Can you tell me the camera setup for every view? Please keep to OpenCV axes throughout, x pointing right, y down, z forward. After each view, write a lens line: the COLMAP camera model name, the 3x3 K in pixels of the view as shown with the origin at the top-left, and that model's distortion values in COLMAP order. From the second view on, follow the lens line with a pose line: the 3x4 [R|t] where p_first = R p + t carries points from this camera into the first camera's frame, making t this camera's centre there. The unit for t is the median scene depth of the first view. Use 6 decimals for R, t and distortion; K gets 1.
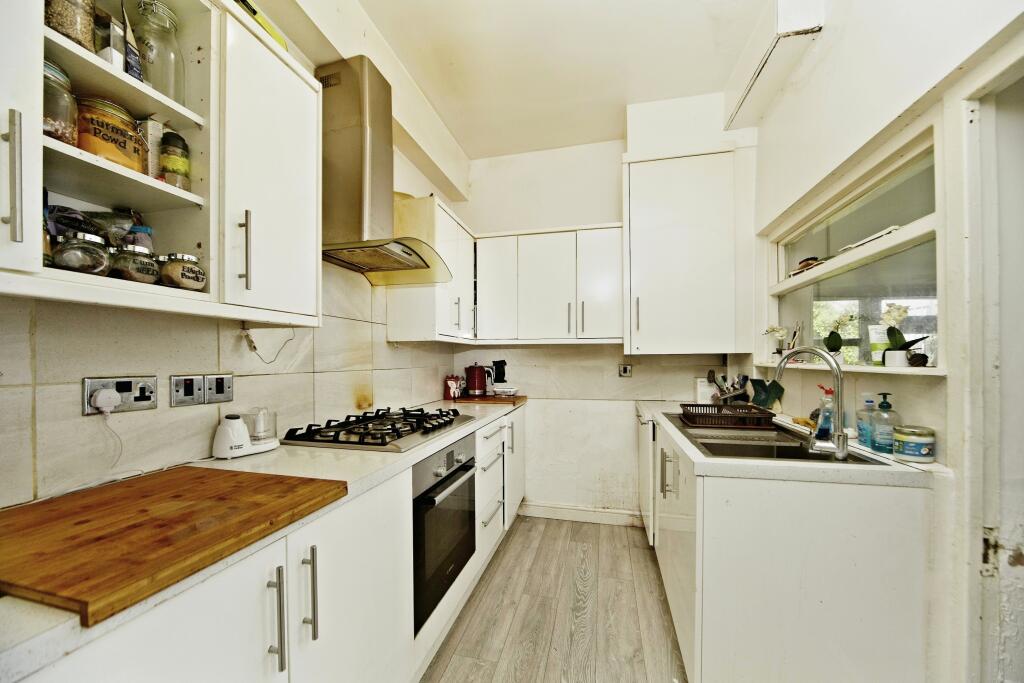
lens RADIAL K [[376.8, 0, 512.2], [0, 376.8, 343.9], [0, 0, 1]] dist [-0.000013, -0.000001]
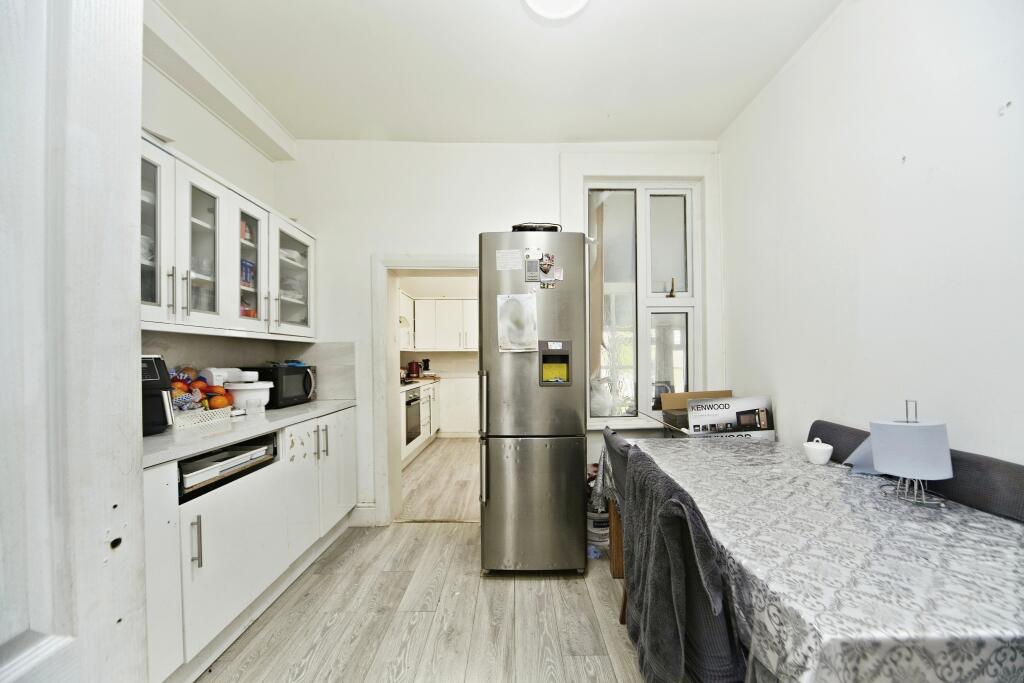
lens RADIAL K [[376.8, 0, 515.6], [0, 376.8, 347.1], [0, 0, 1]] dist [-0.000013, -0.000001]
pose [[0.969087, -0.000512, 0.246719, -0.066917], [0.001289, 0.999995, -0.002990, -0.012866], [-0.246716, 0.003215, 0.969083, -1.034807]]
